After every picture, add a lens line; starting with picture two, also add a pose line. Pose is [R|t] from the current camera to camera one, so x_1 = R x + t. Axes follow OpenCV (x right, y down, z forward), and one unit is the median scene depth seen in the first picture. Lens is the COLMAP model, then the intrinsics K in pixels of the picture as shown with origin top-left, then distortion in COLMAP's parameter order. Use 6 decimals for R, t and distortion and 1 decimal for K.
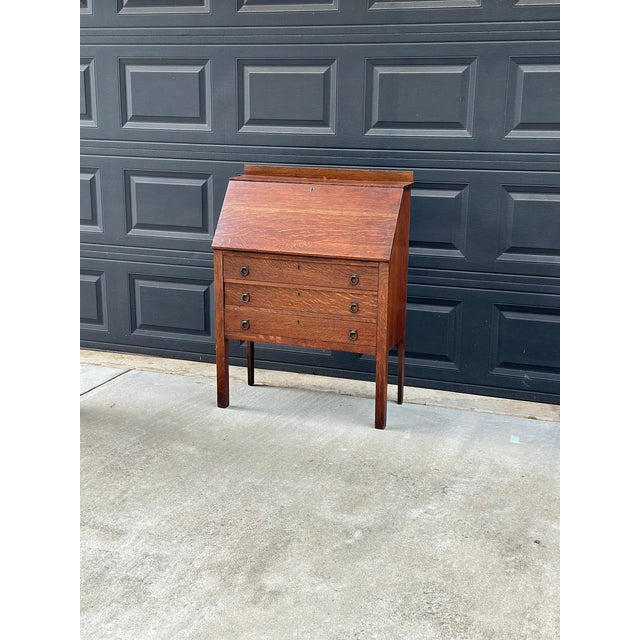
lens RADIAL K [[897.1, 0, 323.3], [0, 897.1, 315.7], [0, 0, 1]] dist [0.123872, 0.000000]
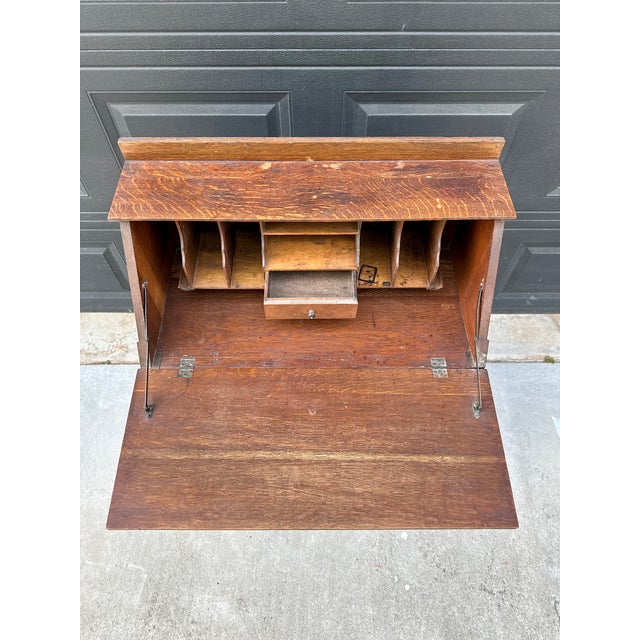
lens RADIAL K [[457.4, 0, 317.8], [0, 457.4, 319.7], [0, 0, 1]] dist [0.058751, -0.071549]
pose [[0.941971, -0.288769, 0.171182, -0.062671], [0.087163, 0.702837, 0.705991, -0.273866], [-0.324181, -0.650102, 0.687222, 0.800349]]
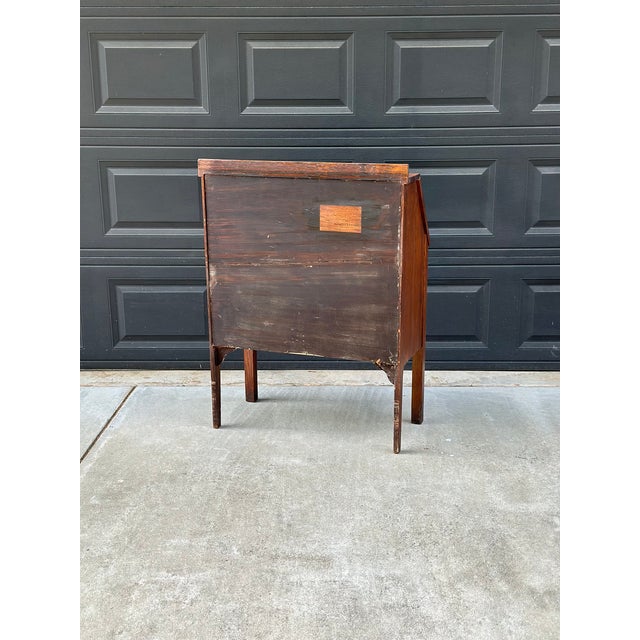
lens RADIAL K [[897.1, 0, 325.8], [0, 897.1, 329.4], [0, 0, 1]] dist [0.123872, 0.000000]
pose [[0.947445, -0.096147, 0.305129, -0.356127], [0.088869, 0.995330, 0.037688, -0.015595], [-0.307328, -0.008591, 0.951565, 0.115248]]
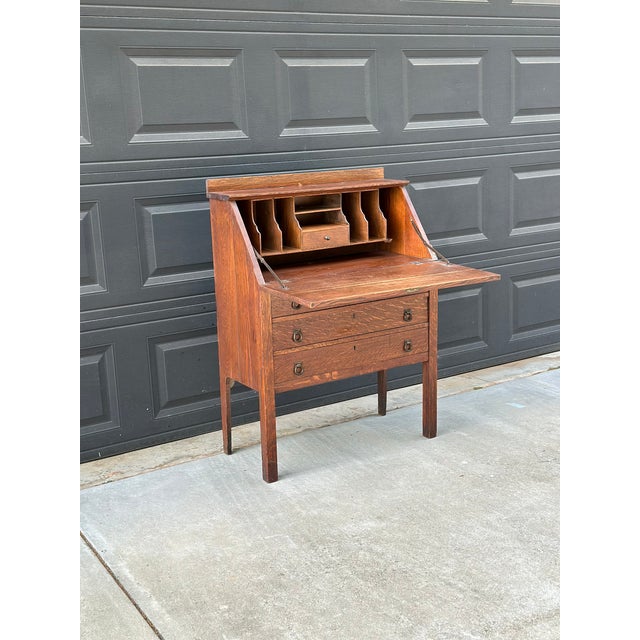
lens RADIAL K [[897.1, 0, 324.0], [0, 897.1, 319.9], [0, 0, 1]] dist [0.123872, 0.000000]
pose [[0.613578, -0.207150, 0.761978, -0.691361], [0.226208, 0.970645, 0.081725, -0.095538], [-0.756539, 0.122221, 0.642425, 0.457515]]
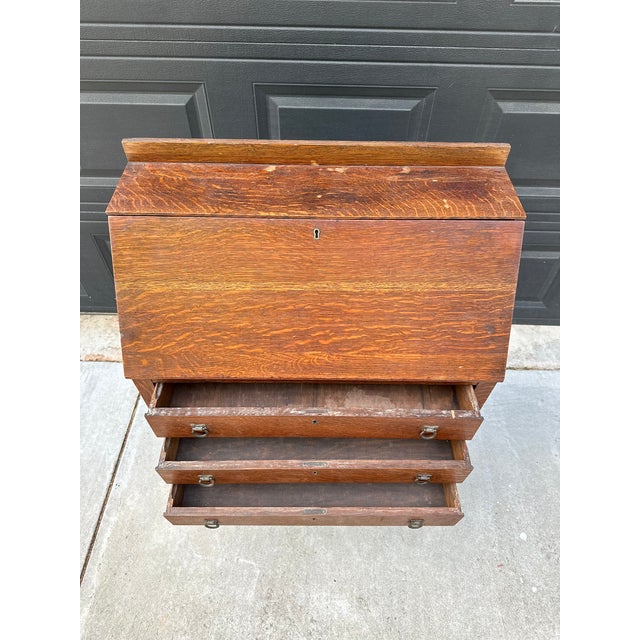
lens RADIAL K [[457.4, 0, 320.9], [0, 457.4, 326.6], [0, 0, 1]] dist [0.058751, -0.071549]
pose [[0.944593, -0.254226, 0.207635, -0.069498], [0.074861, 0.782747, 0.617821, -0.242926], [-0.319592, -0.568046, 0.758409, 0.791215]]
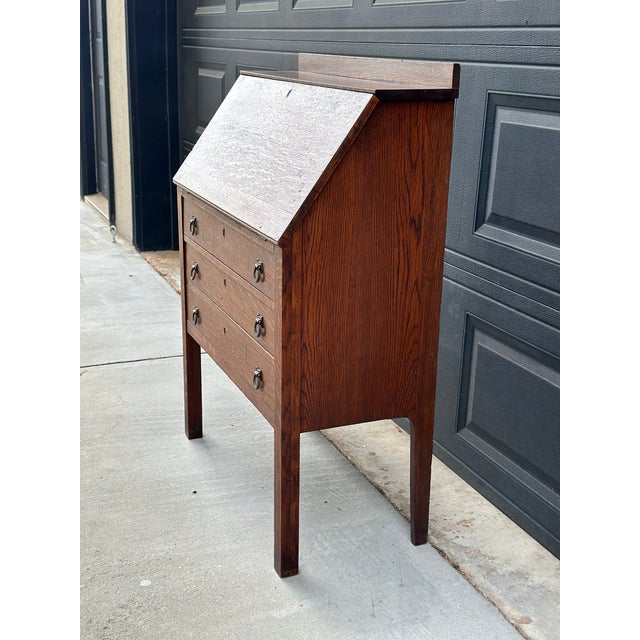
lens RADIAL K [[897.1, 0, 317.2], [0, 897.1, 322.7], [0, 0, 1]] dist [0.123872, 0.000000]
pose [[0.669227, 0.222747, -0.708886, 0.400822], [-0.190579, 0.973553, 0.125994, -0.078319], [0.718202, 0.050780, 0.693979, 0.645640]]
